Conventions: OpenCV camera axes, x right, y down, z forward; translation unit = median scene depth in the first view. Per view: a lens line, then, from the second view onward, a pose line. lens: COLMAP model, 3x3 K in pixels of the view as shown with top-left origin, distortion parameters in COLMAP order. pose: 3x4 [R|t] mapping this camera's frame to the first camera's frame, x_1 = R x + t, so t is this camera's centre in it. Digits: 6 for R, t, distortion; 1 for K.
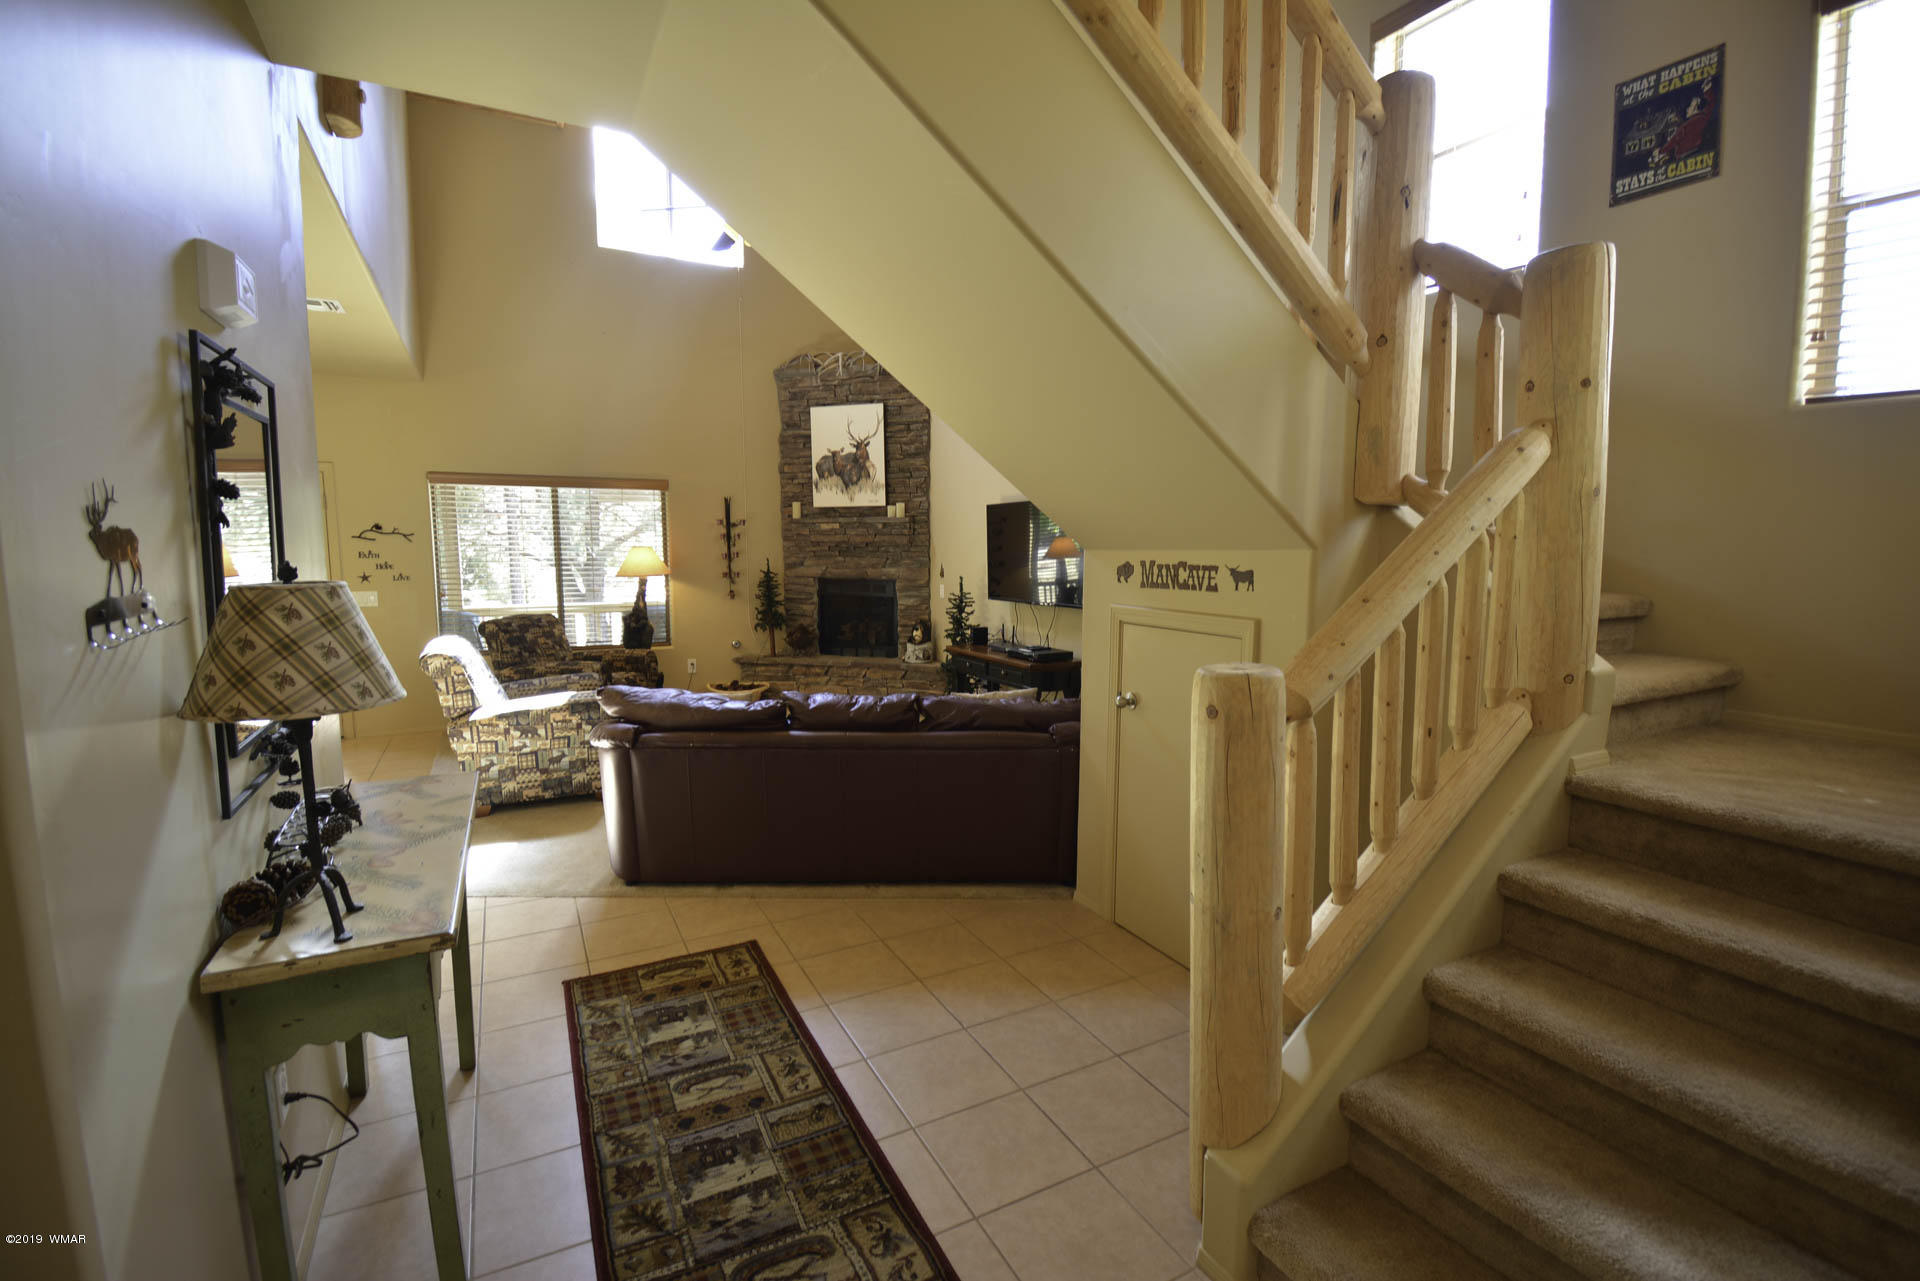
lens RADIAL K [[847.5, 0, 961.6], [0, 847.5, 640.1], [0, 0, 1]] dist [0.014568, -0.022076]
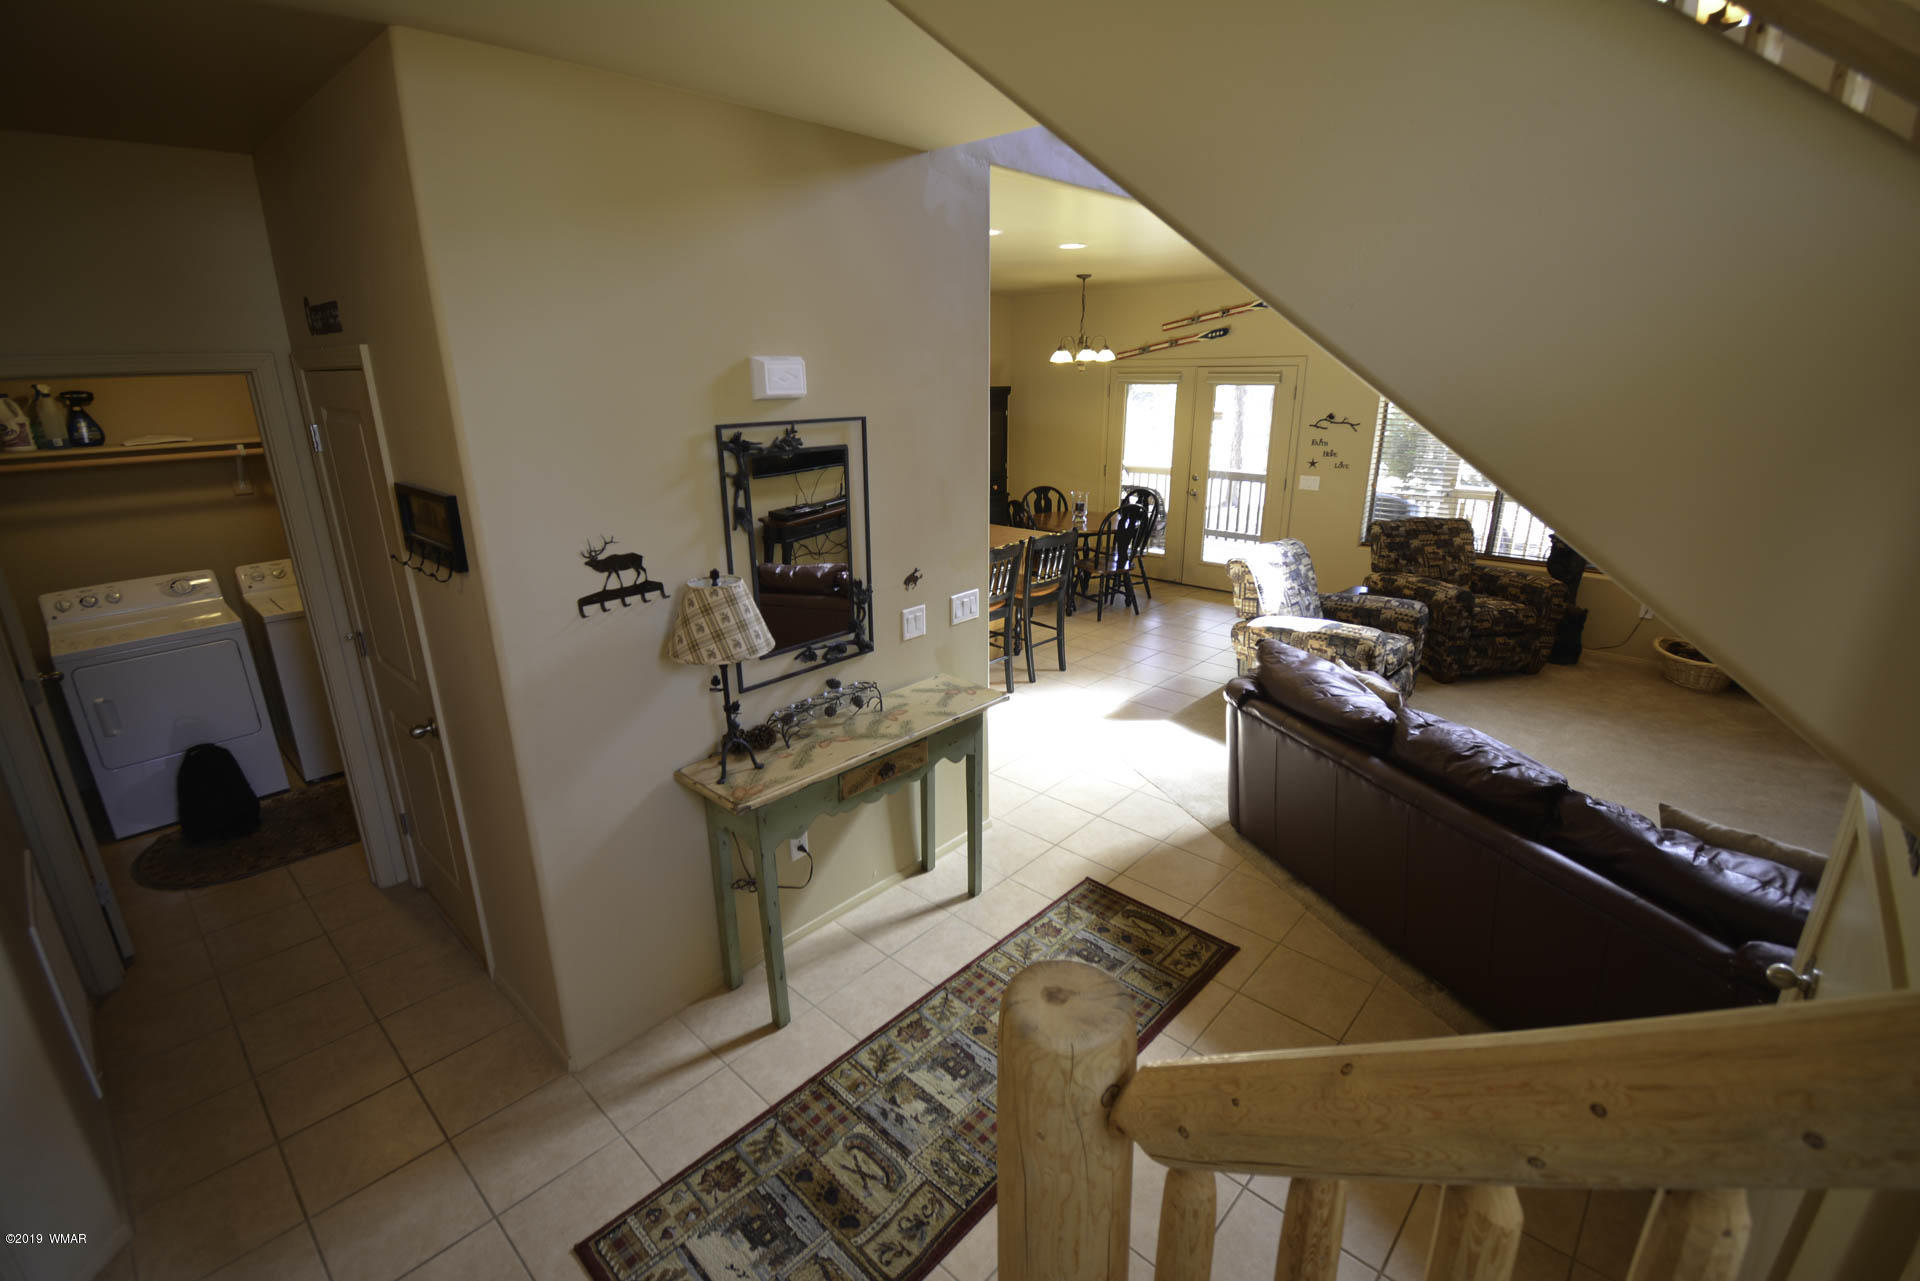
lens RADIAL K [[847.5, 0, 954.7], [0, 847.5, 640.3], [0, 0, 1]] dist [0.014568, -0.022076]
pose [[0.323098, 0.279739, -0.904076, 0.211058], [-0.095918, 0.960074, 0.262787, -0.099011], [0.941492, 0.001811, 0.337030, 0.191851]]
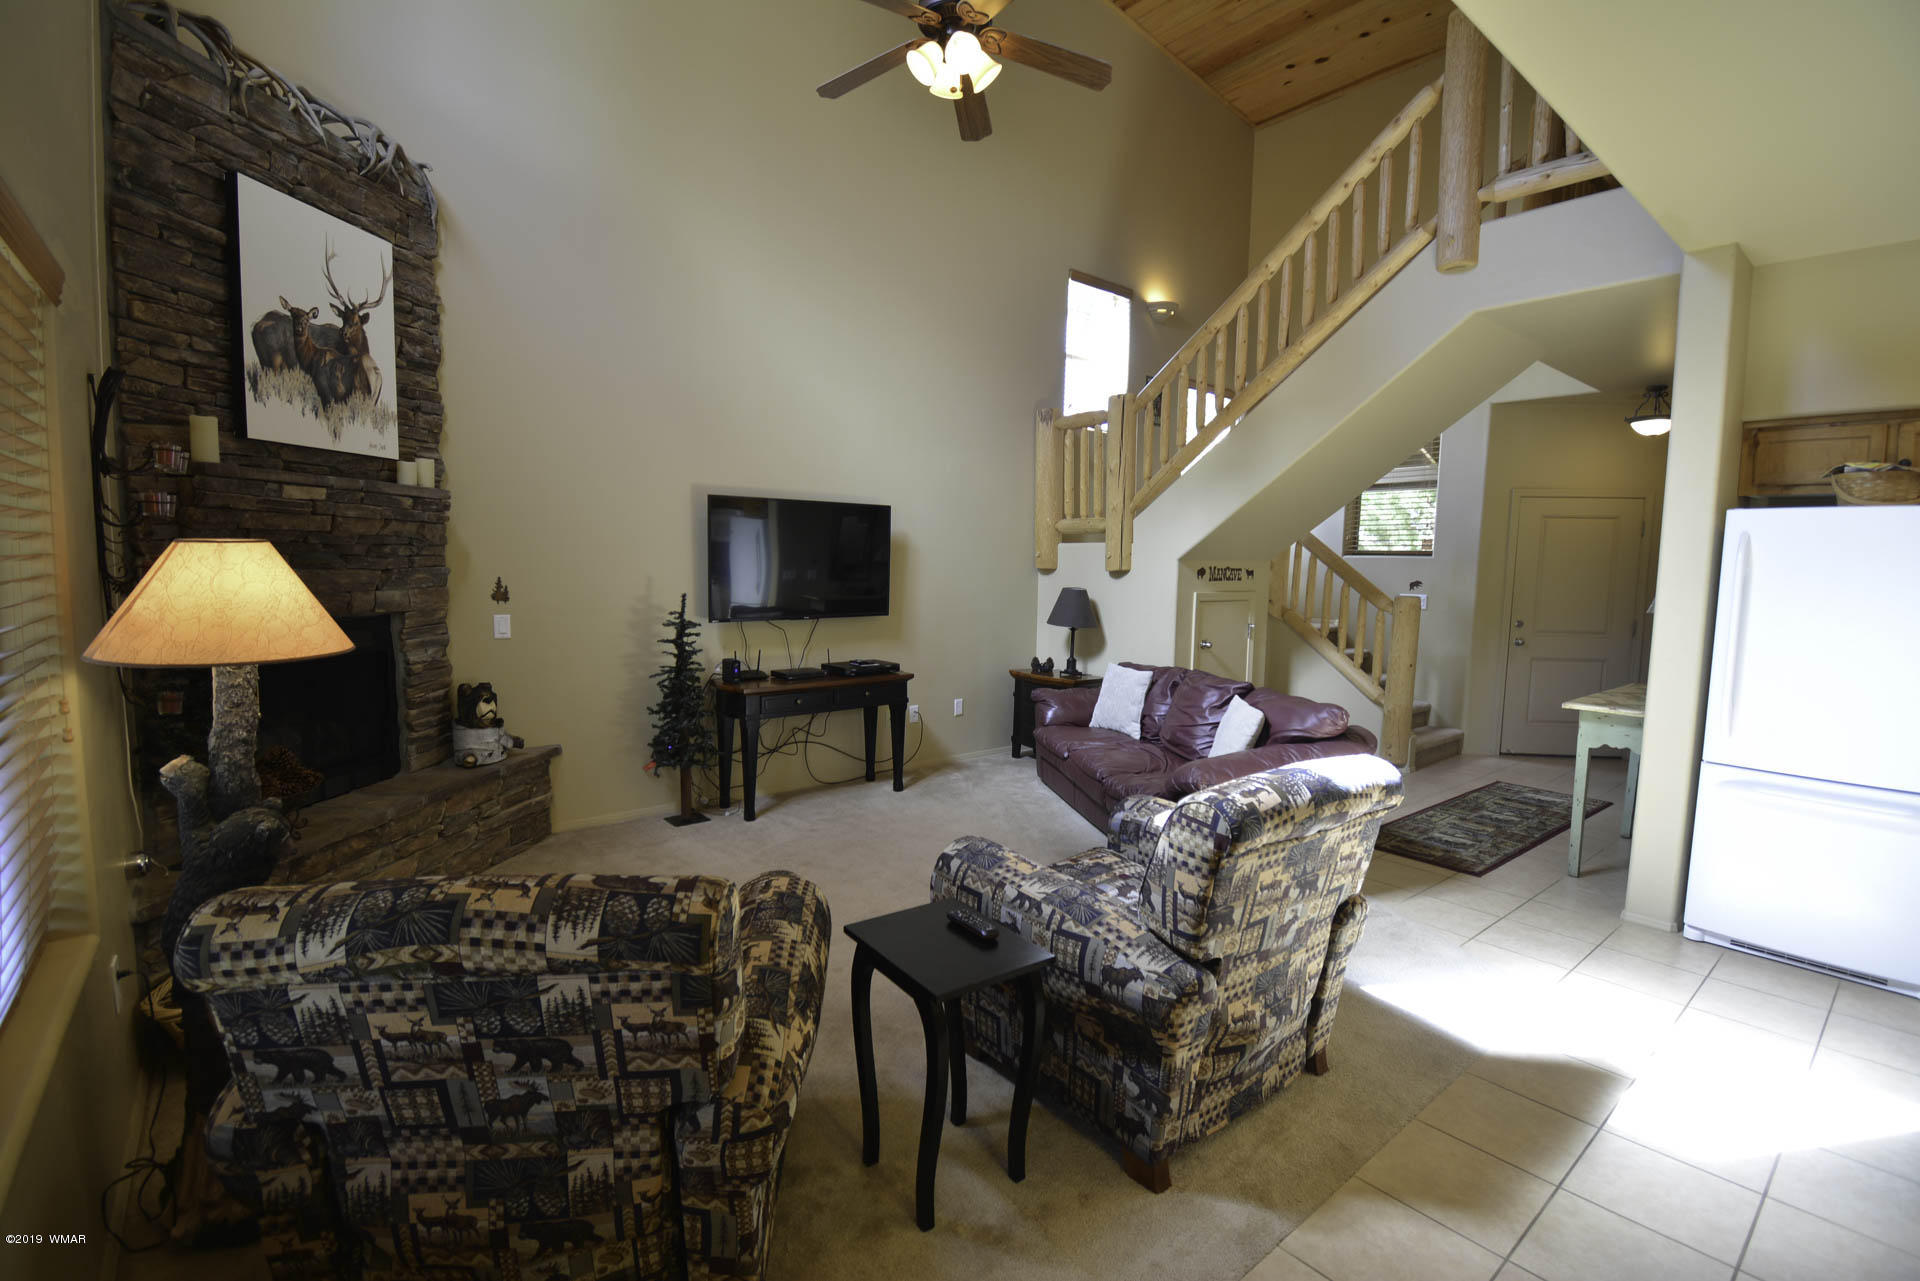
lens RADIAL K [[847.5, 0, 958.2], [0, 847.5, 639.0], [0, 0, 1]] dist [0.014568, -0.022076]
pose [[-0.193837, -0.094597, 0.976462, -0.738727], [0.094115, 0.988956, 0.114490, -0.098691], [-0.976509, 0.114093, -0.182793, 0.931066]]
